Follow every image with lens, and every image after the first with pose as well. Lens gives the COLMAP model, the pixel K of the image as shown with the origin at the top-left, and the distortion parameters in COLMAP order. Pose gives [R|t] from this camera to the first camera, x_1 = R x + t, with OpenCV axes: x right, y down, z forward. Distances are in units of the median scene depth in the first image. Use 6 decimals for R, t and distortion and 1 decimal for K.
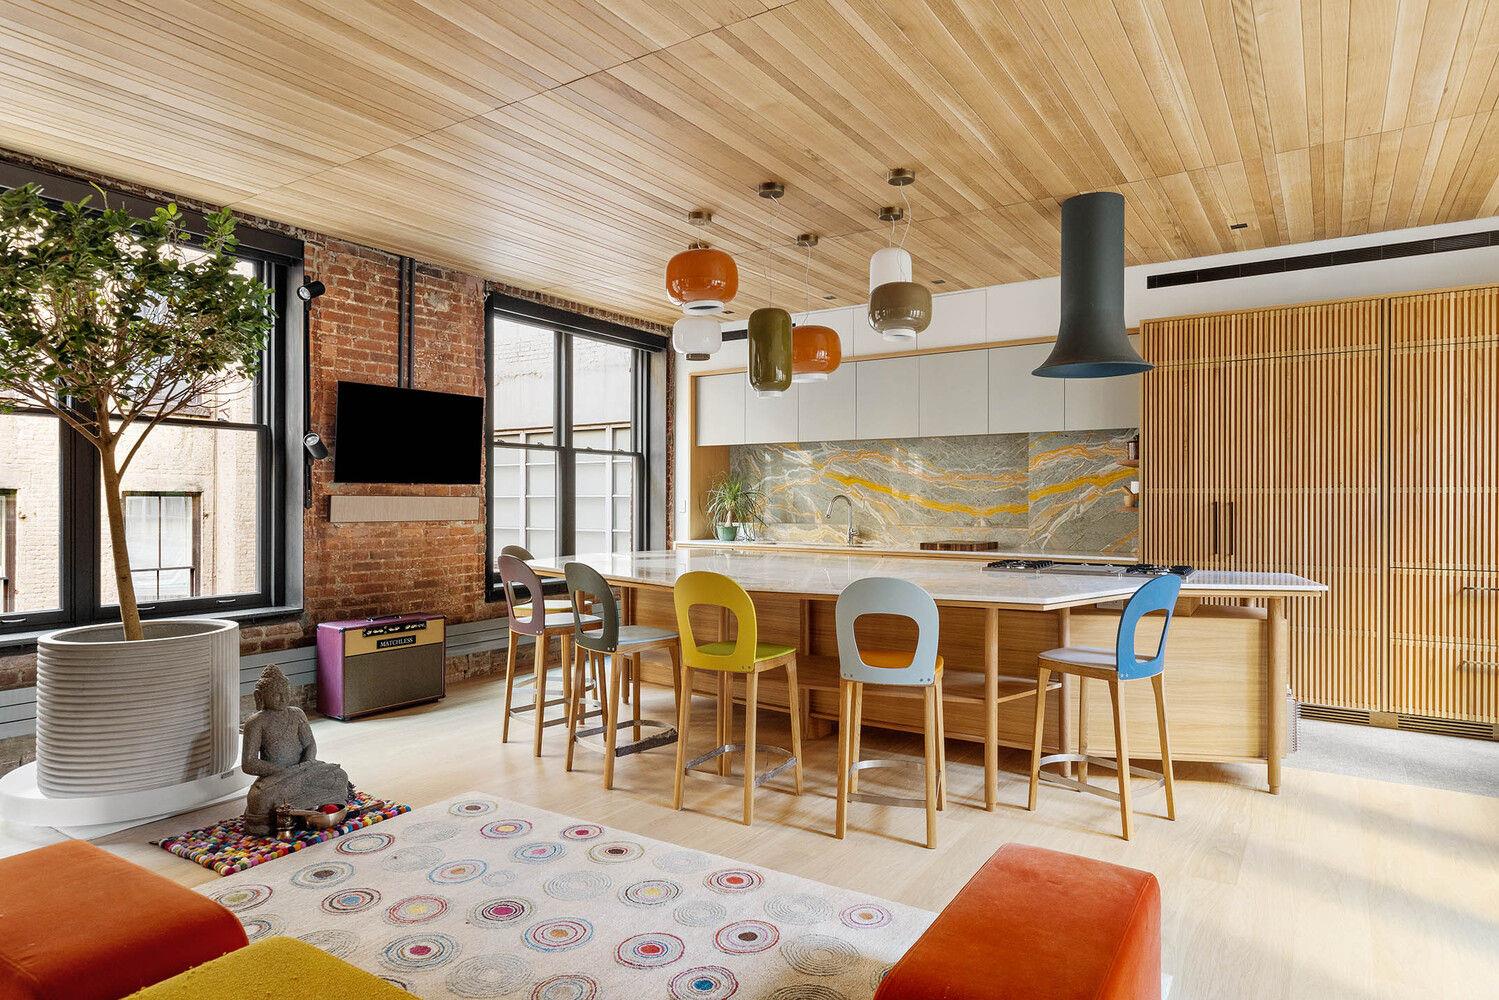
lens RADIAL K [[900.9, 0, 749.1], [0, 900.9, 506.6], [0, 0, 1]] dist [0.006425, 0.001224]
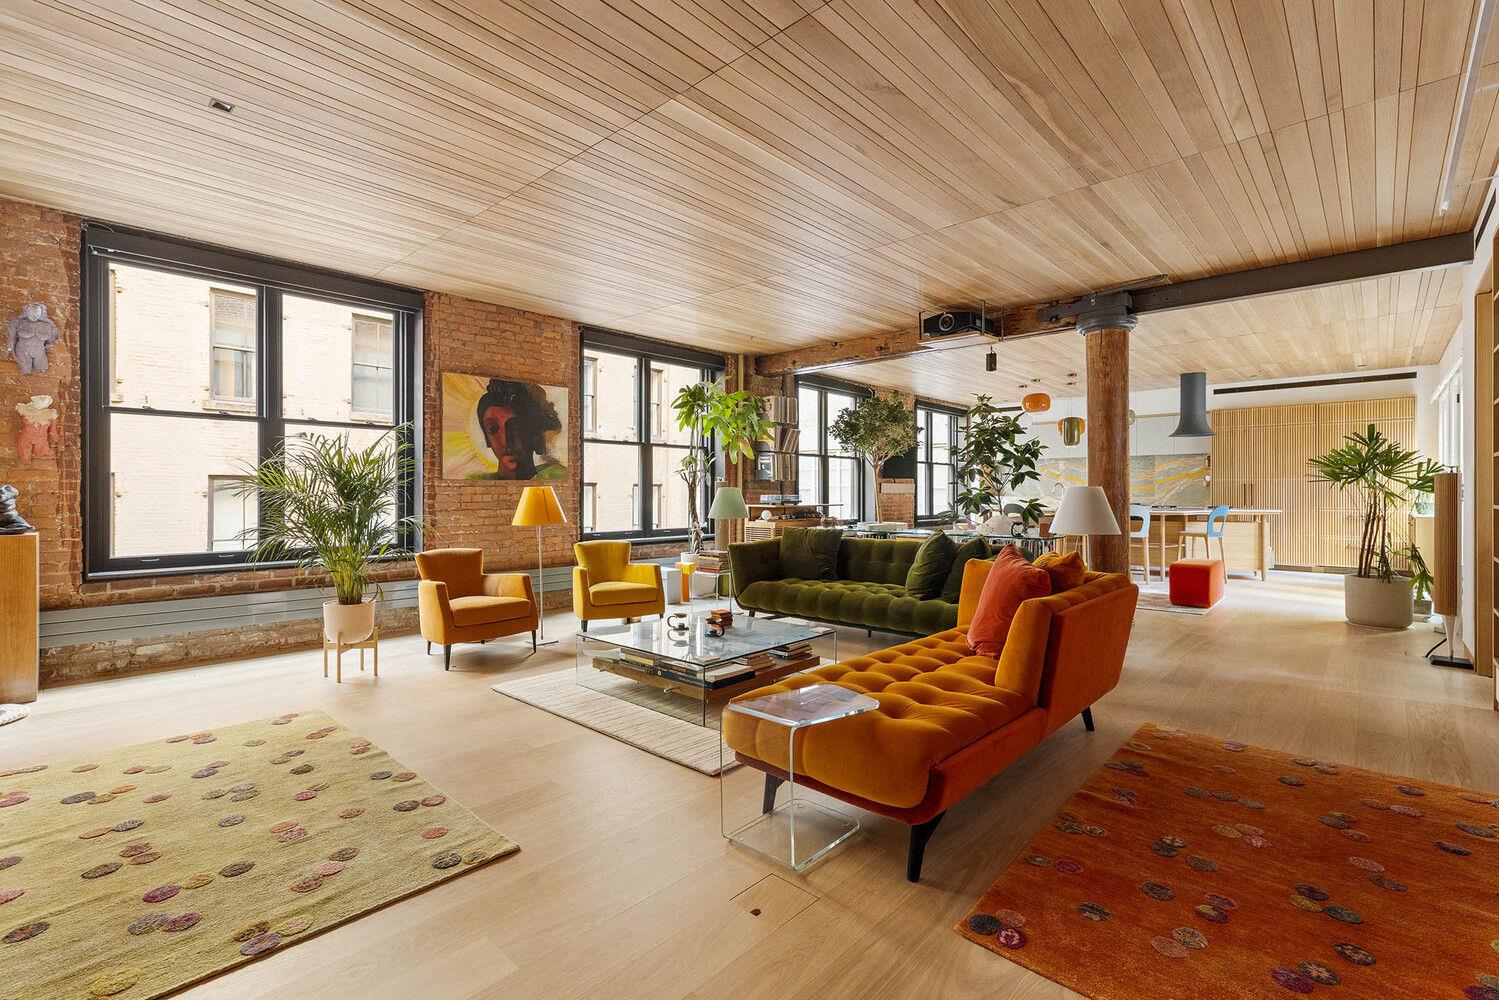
lens RADIAL K [[686.8, 0, 749.2], [0, 686.8, 487.8], [0, 0, 1]] dist [-0.001590, -0.000229]
pose [[0.985791, -0.001835, -0.167964, -0.515168], [0.000207, 0.999953, -0.009709, 0.023513], [0.167974, 0.009536, 0.985745, -1.100435]]
